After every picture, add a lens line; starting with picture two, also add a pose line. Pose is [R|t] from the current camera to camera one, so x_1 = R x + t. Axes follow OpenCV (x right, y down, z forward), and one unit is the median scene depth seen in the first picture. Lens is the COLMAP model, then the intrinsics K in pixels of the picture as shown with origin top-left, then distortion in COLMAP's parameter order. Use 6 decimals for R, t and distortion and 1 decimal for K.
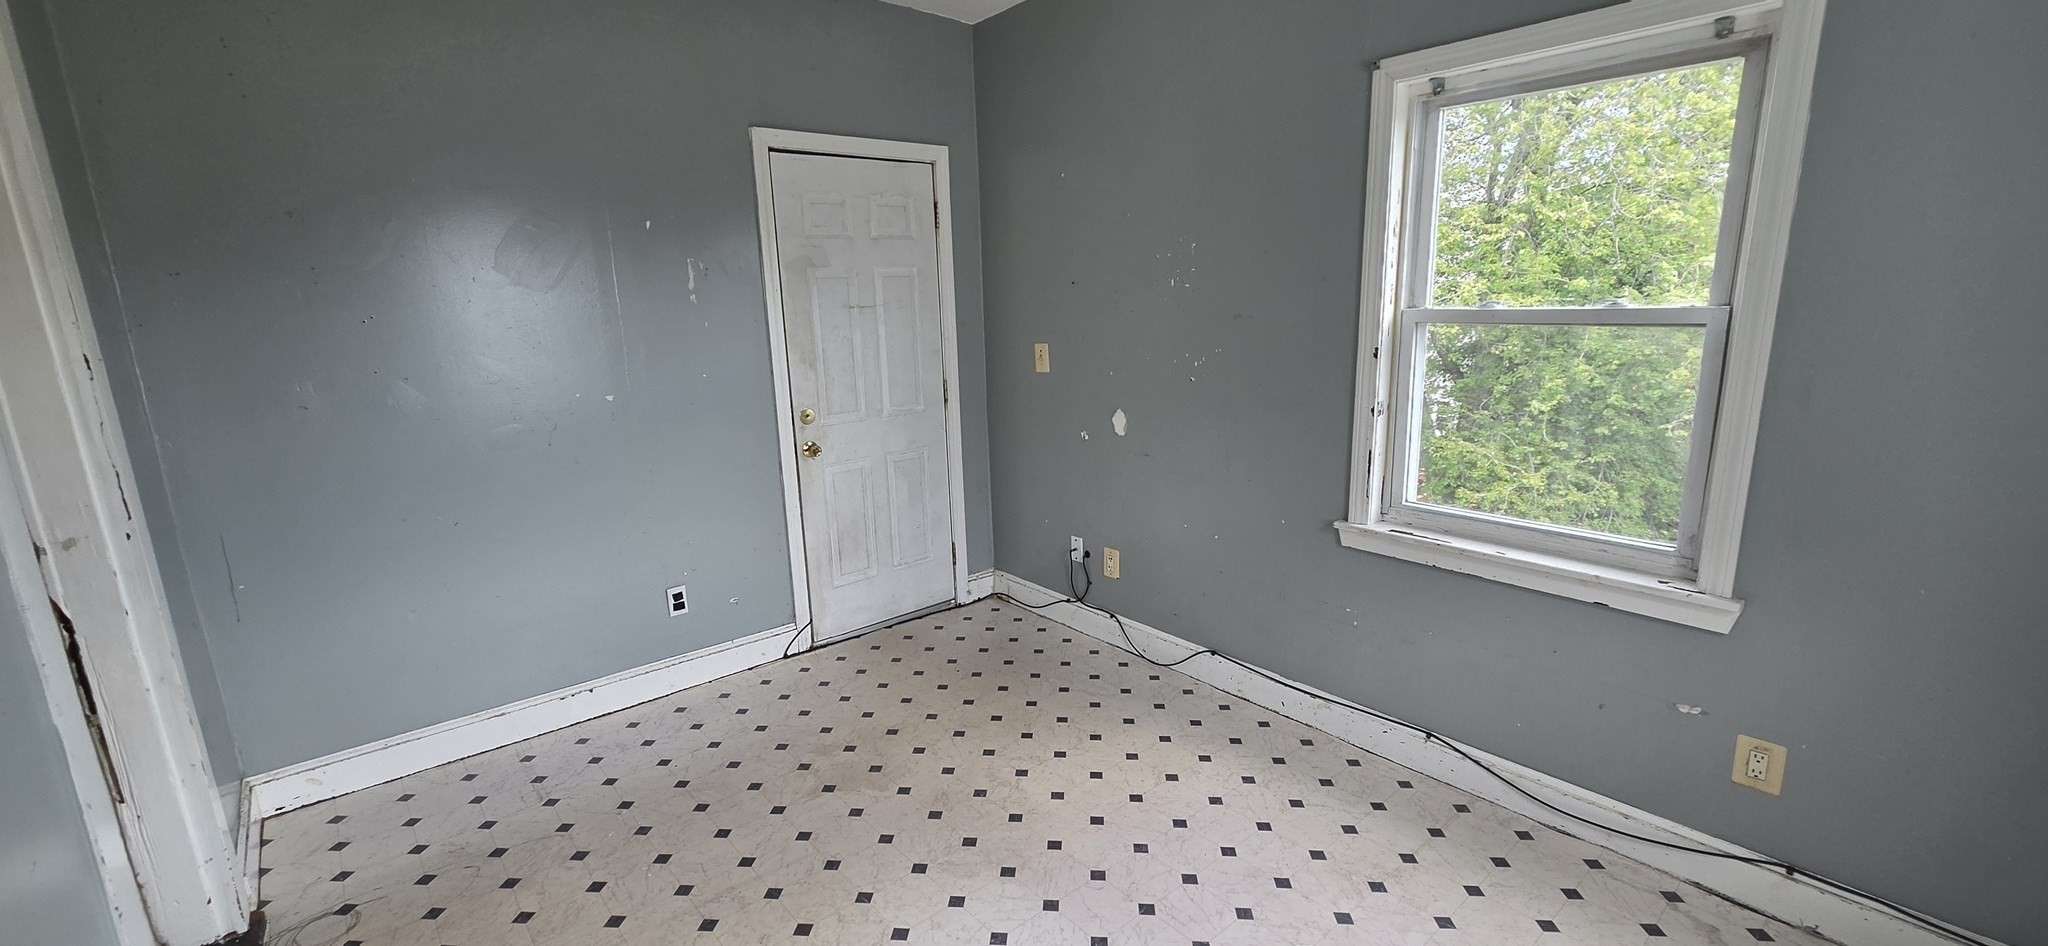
lens RADIAL K [[840.3, 0, 1018.6], [0, 840.3, 468.0], [0, 0, 1]] dist [0.000942, 0.000524]
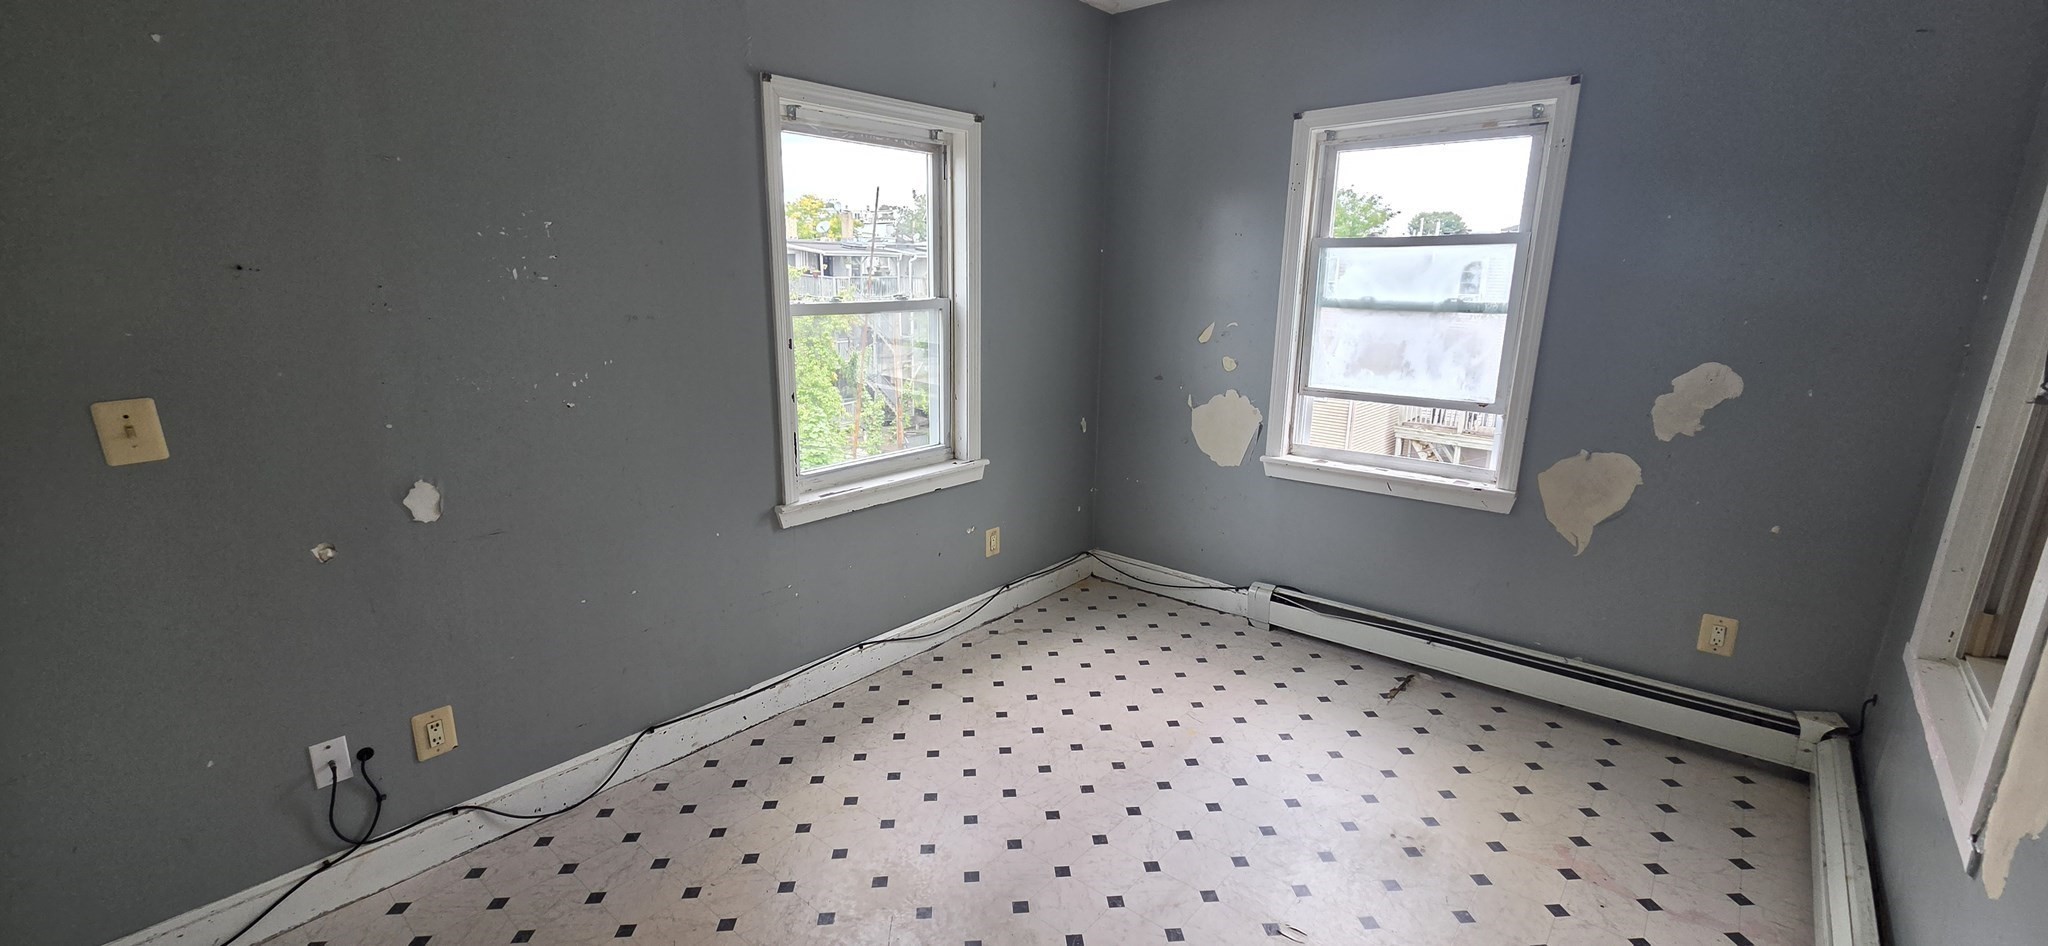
lens RADIAL K [[840.3, 0, 1018.6], [0, 840.3, 468.0], [0, 0, 1]] dist [0.000942, 0.000524]
pose [[-0.145681, -0.198976, 0.969116, -0.691292], [0.208565, 0.951375, 0.226685, -0.164359], [-0.967098, 0.235147, -0.097098, 0.823365]]
